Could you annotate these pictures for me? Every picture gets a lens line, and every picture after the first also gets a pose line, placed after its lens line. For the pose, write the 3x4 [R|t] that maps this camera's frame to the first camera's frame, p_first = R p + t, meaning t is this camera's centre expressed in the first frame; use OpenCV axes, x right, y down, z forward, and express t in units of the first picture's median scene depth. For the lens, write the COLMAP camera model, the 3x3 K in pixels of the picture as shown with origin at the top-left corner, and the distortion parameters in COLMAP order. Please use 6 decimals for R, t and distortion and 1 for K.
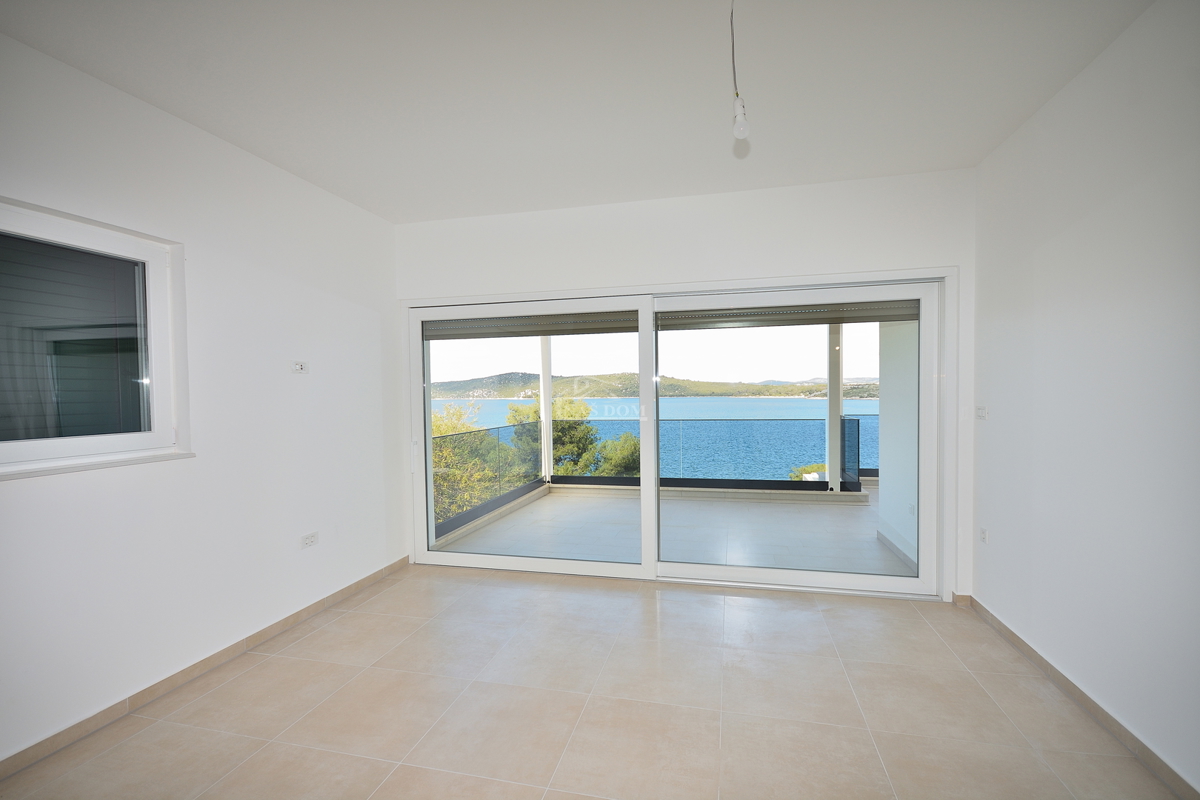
lens RADIAL K [[529.0, 0, 604.7], [0, 529.0, 407.1], [0, 0, 1]] dist [0.010671, -0.007076]
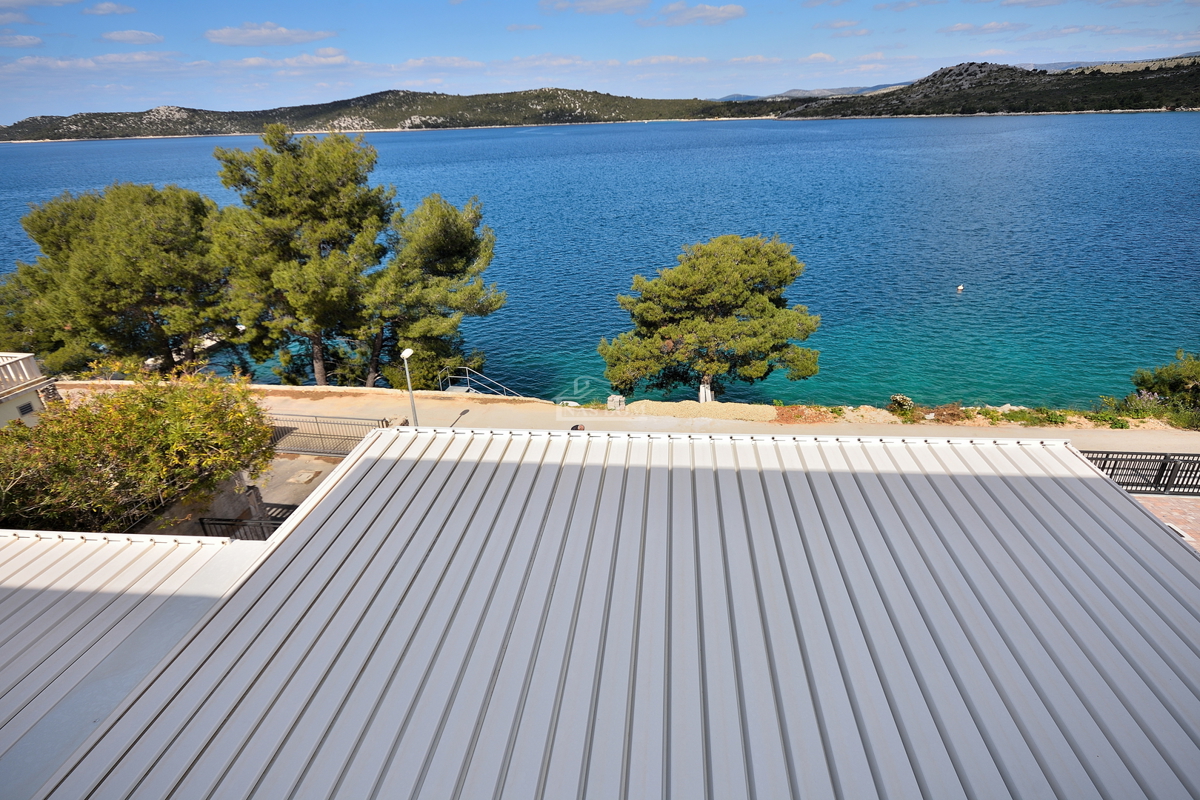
lens RADIAL K [[630.6, 0, 605.9], [0, 630.6, 407.4], [0, 0, 1]] dist [0.021590, -0.005692]
pose [[0.992214, -0.072625, 0.101175, 0.781030], [0.027207, 0.919150, 0.392967, -0.044862], [-0.121534, -0.387155, 0.913970, 1.061272]]
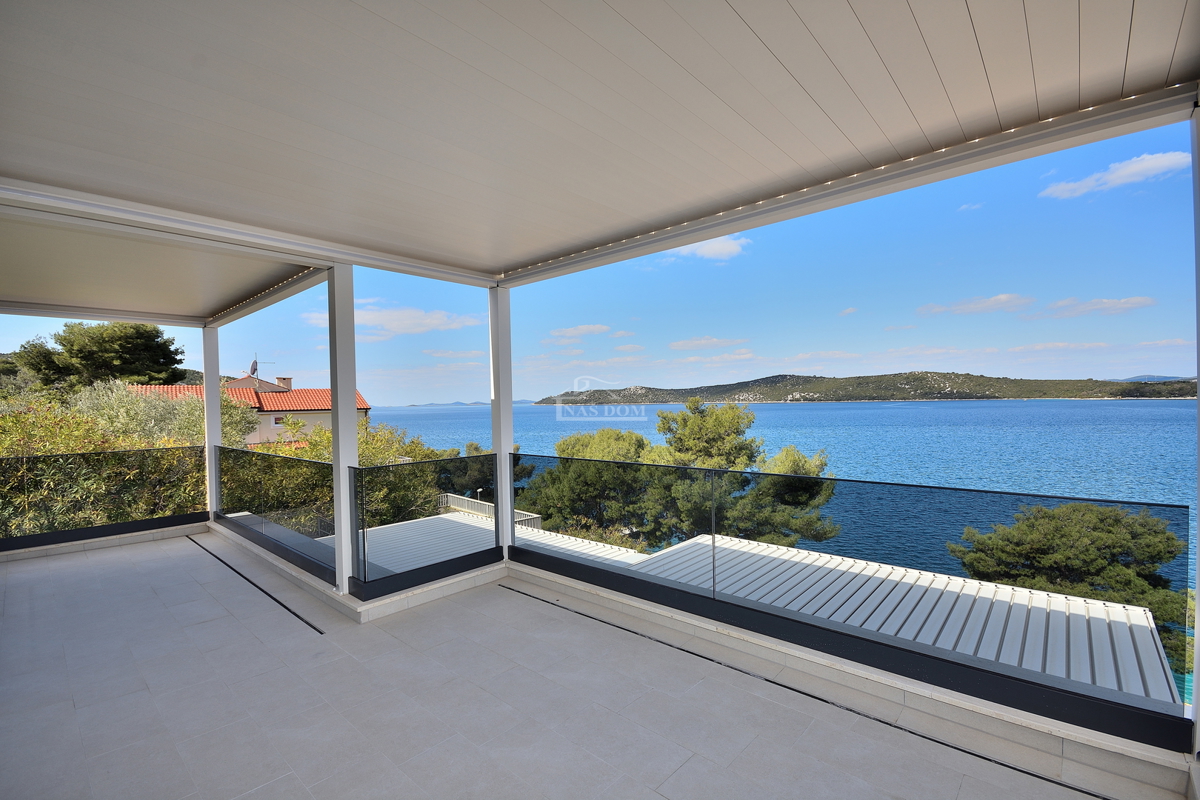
lens RADIAL K [[529.0, 0, 606.4], [0, 529.0, 411.1], [0, 0, 1]] dist [0.010671, -0.007076]
pose [[0.882864, 0.004586, -0.469607, 0.937896], [-0.004216, 0.999989, 0.001840, -0.034601], [0.469610, 0.000355, 0.882874, 0.635661]]
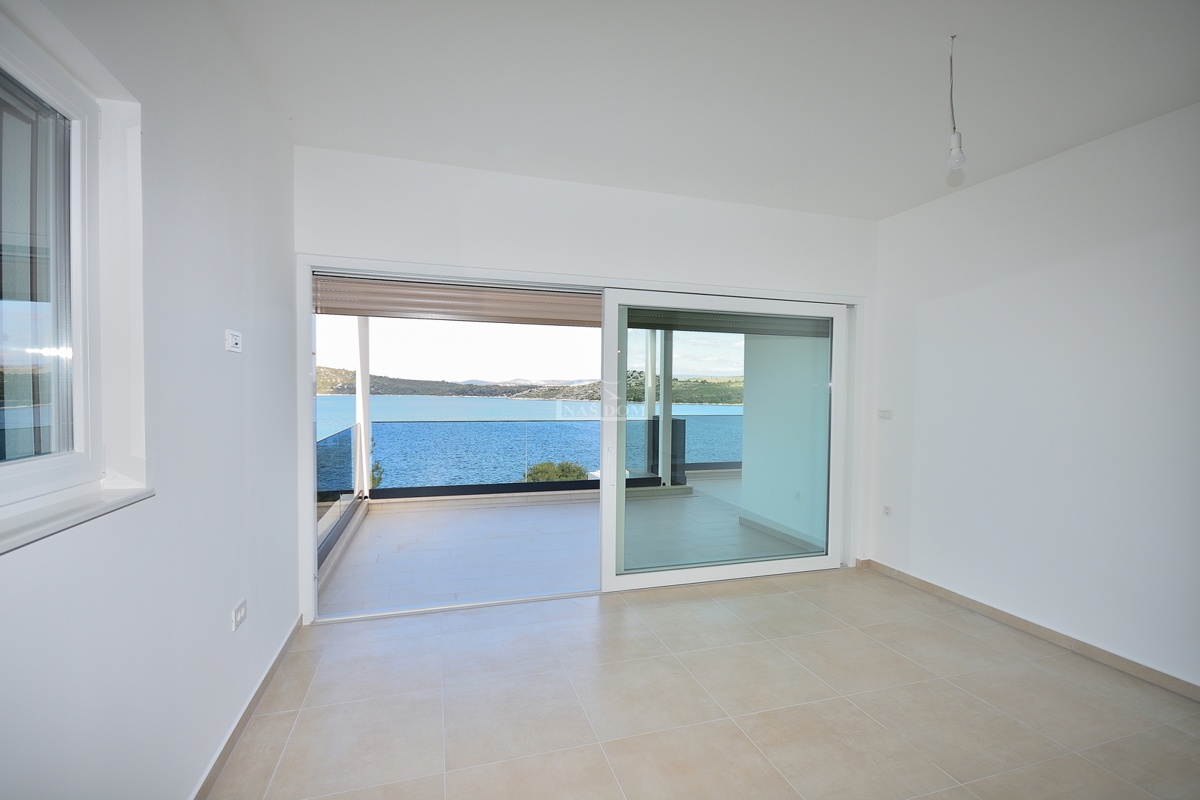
lens RADIAL K [[542.6, 0, 604.0], [0, 542.6, 406.0], [0, 0, 1]] dist [-0.001965, -0.000215]
pose [[0.858171, 0.008751, 0.513289, -0.249593], [-0.007986, 0.999961, -0.003697, -0.000035], [-0.513302, -0.000927, 0.858208, 0.105706]]
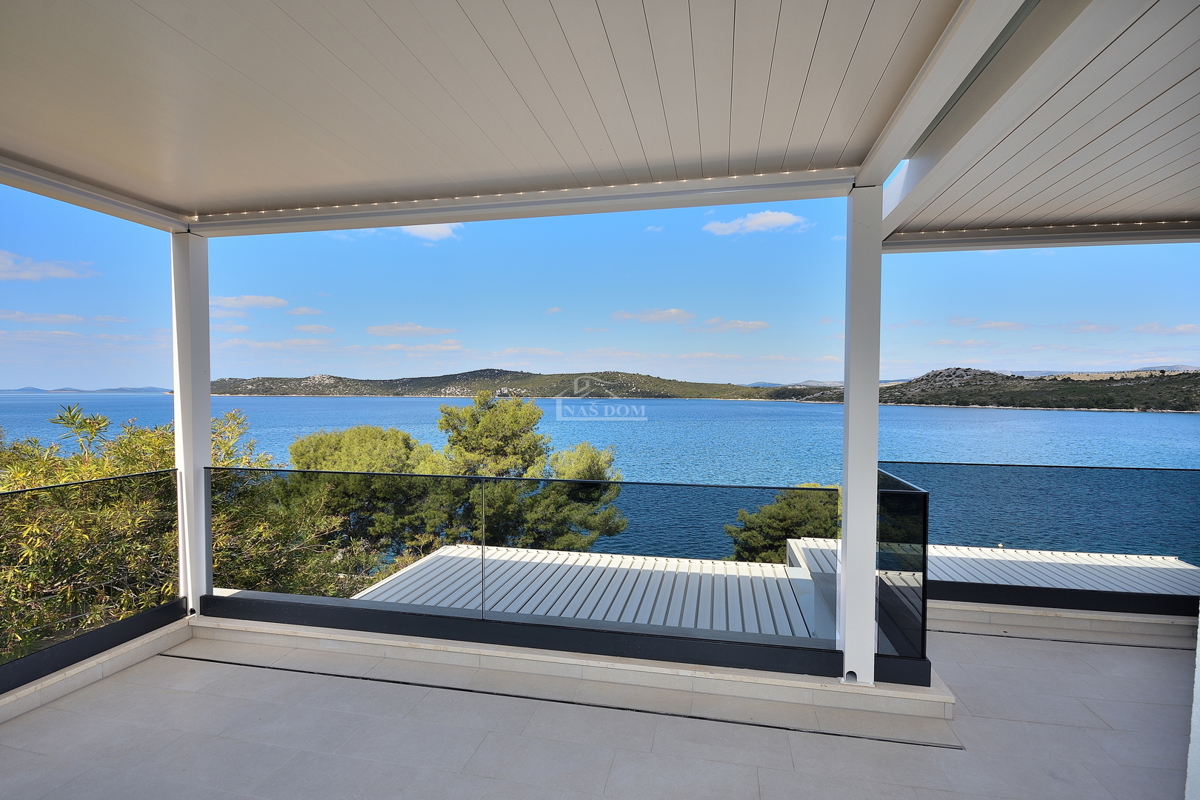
lens RADIAL K [[562.3, 0, 604.0], [0, 562.3, 412.2], [0, 0, 1]] dist [-0.006443, 0.005109]
pose [[0.999356, 0.015849, 0.032204, 0.234078], [-0.016099, 0.999842, 0.007524, -0.032196], [-0.032080, -0.008038, 0.999453, 0.602941]]
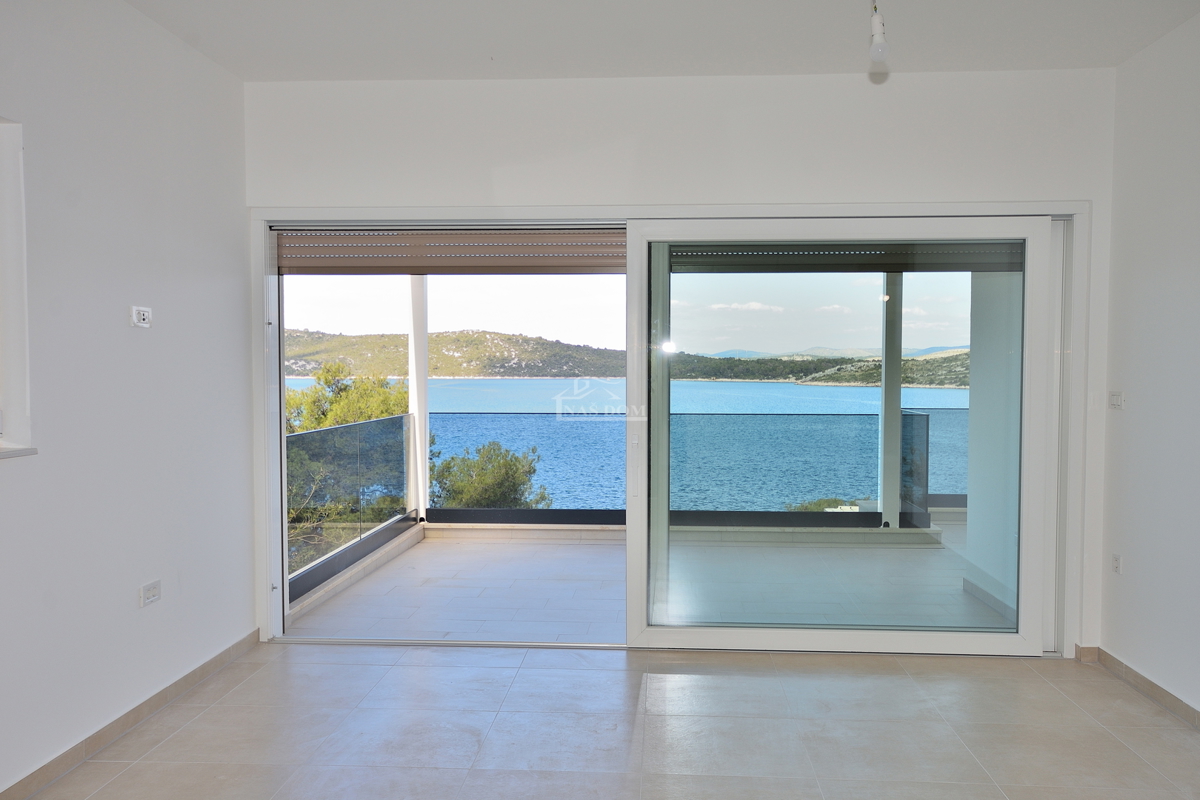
lens RADIAL K [[1007.9, 0, 602.9], [0, 1007.9, 406.4], [0, 0, 1]] dist [-0.000774, 0.043590]
pose [[0.985085, 0.008969, 0.171832, -0.114623], [-0.010630, 0.999905, 0.008746, 0.006704], [-0.171738, -0.010442, 0.985087, -0.129101]]
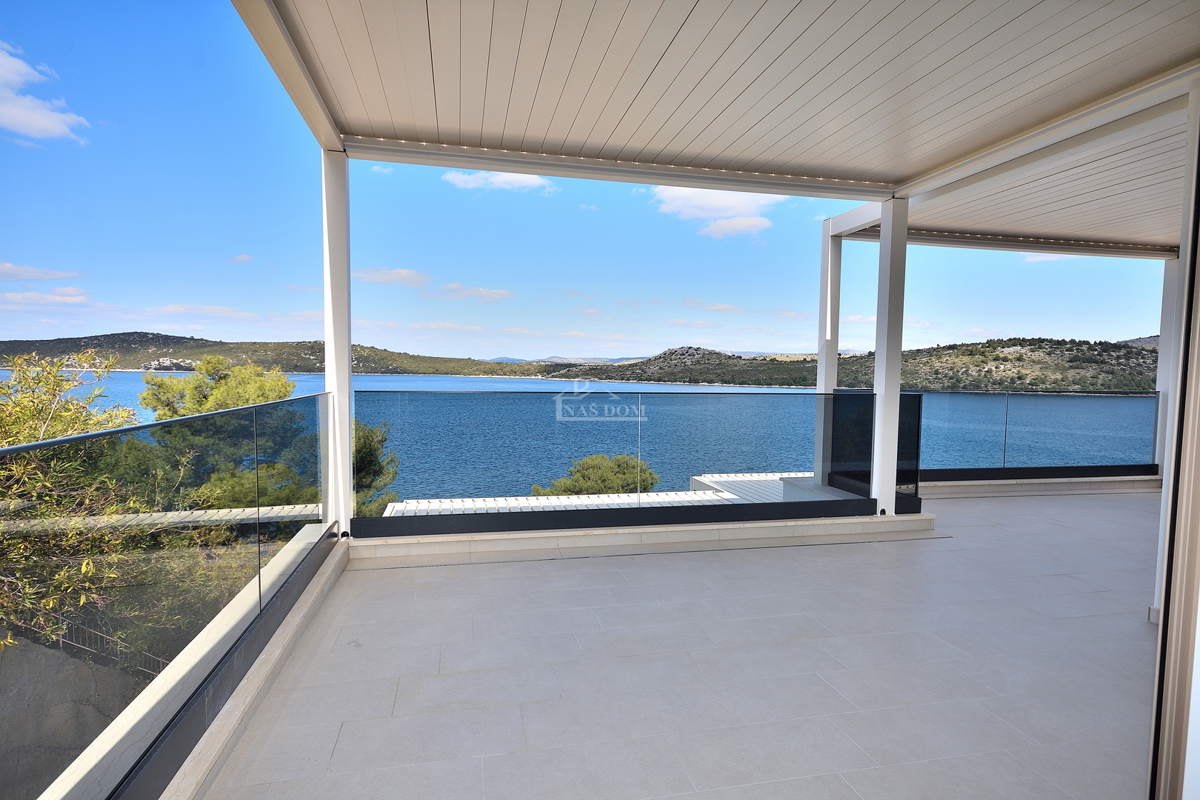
lens RADIAL K [[630.6, 0, 603.7], [0, 630.6, 413.6], [0, 0, 1]] dist [0.021590, -0.005692]
pose [[0.895992, -0.004176, 0.444050, -0.164035], [-0.013894, 0.999203, 0.037432, 0.022853], [-0.443852, -0.039708, 0.895220, 0.505122]]
